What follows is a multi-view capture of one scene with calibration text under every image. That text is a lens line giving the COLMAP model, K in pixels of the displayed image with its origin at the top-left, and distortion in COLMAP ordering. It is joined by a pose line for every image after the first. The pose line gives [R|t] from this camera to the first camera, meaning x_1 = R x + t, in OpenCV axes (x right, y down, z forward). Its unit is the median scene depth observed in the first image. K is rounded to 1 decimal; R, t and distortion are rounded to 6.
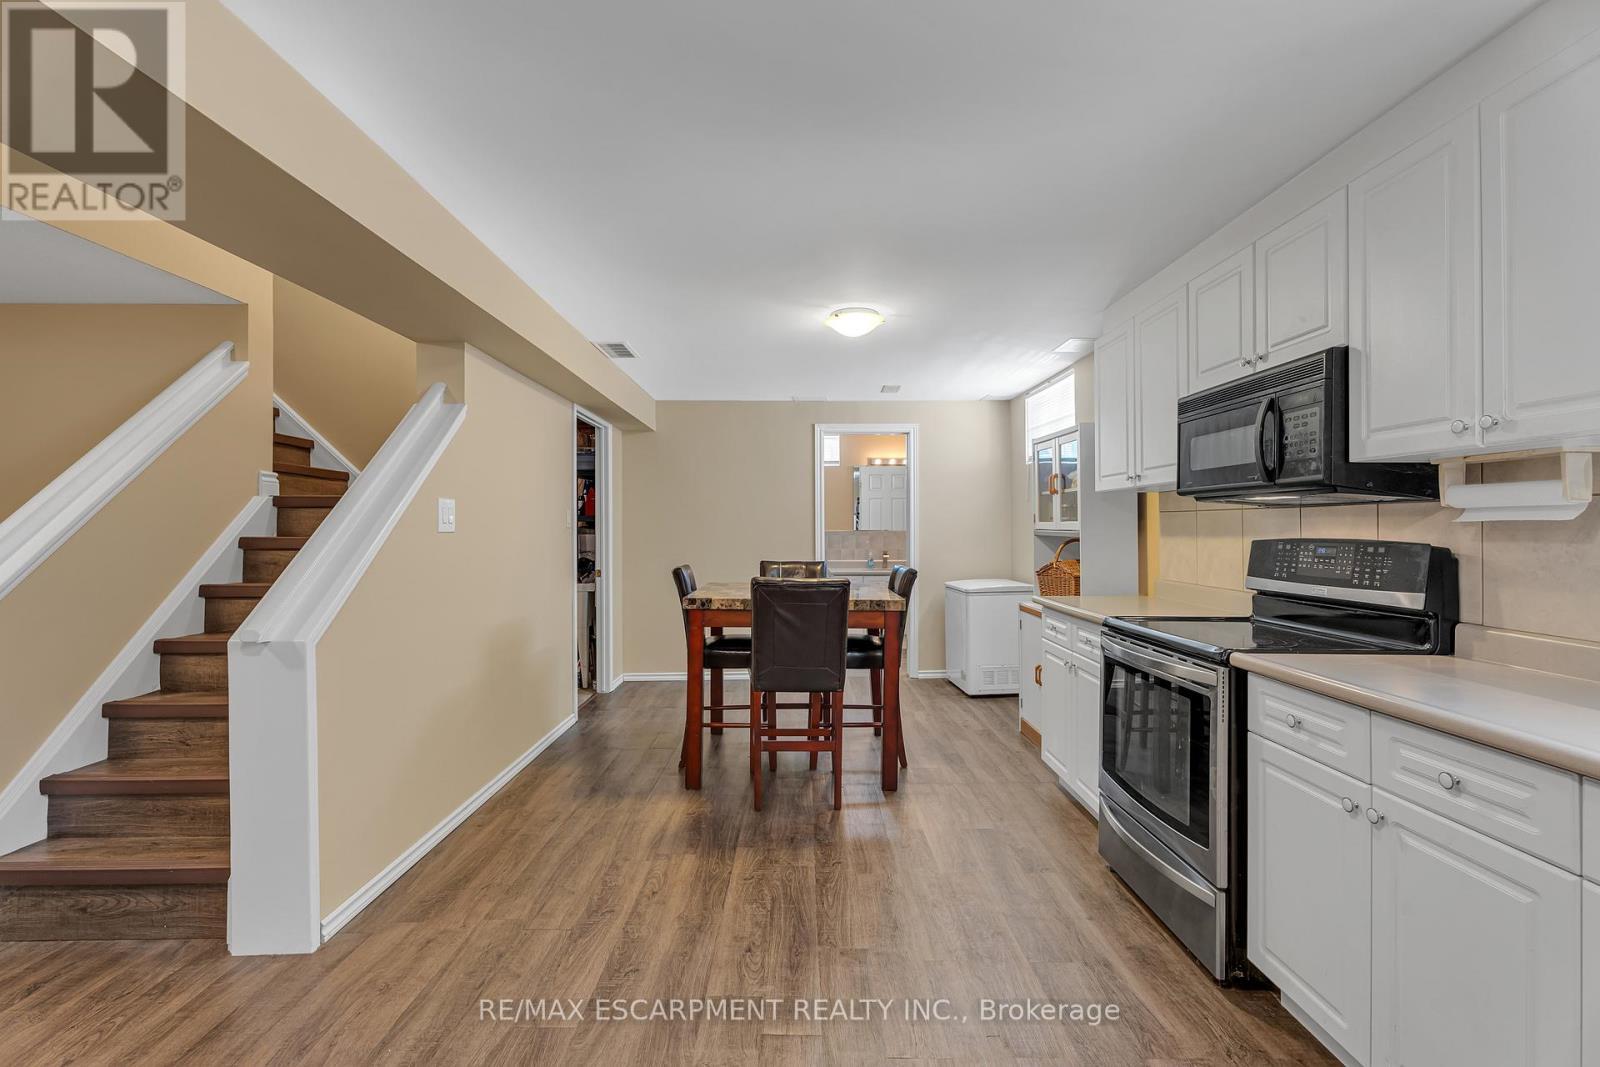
lens RADIAL K [[716.3, 0, 804.5], [0, 716.3, 528.5], [0, 0, 1]] dist [-0.000317, 0.000171]
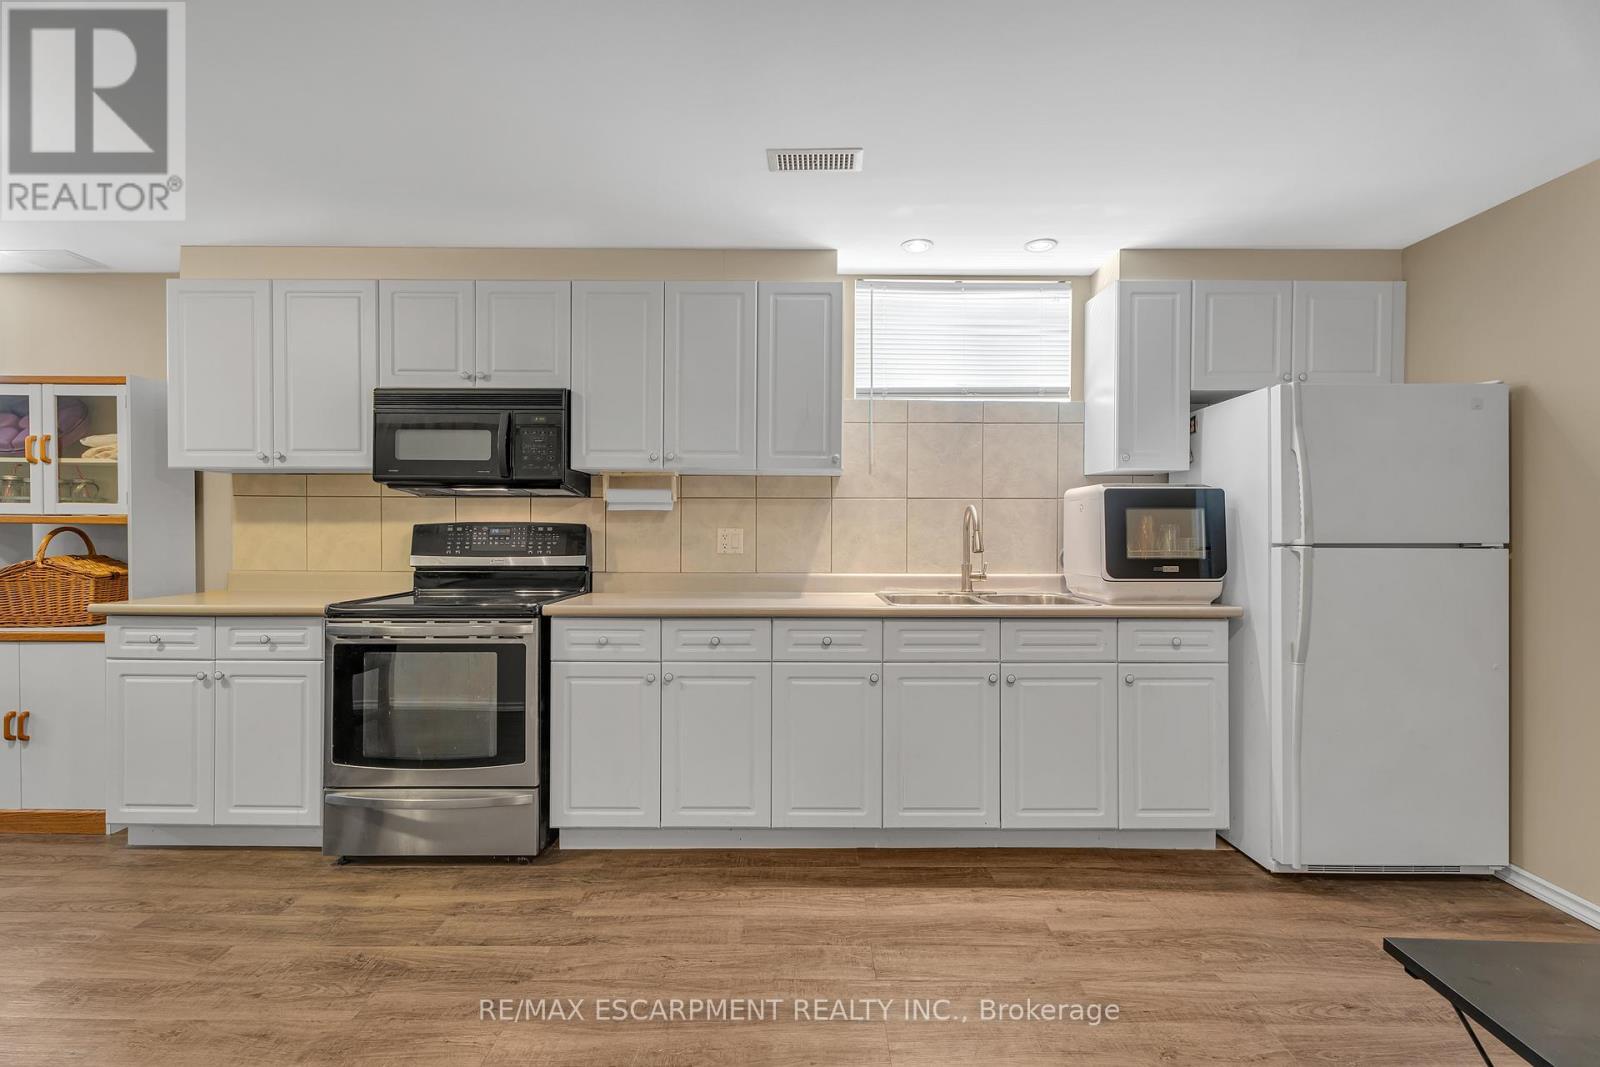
lens RADIAL K [[693.8, 0, 799.6], [0, 693.8, 548.1], [0, 0, 1]] dist [-0.000082, 0.000115]
pose [[0.014883, -0.029972, 0.999440, -0.563848], [-0.001092, 0.999550, 0.029992, 0.023637], [-0.999889, -0.001538, 0.014843, 0.420576]]
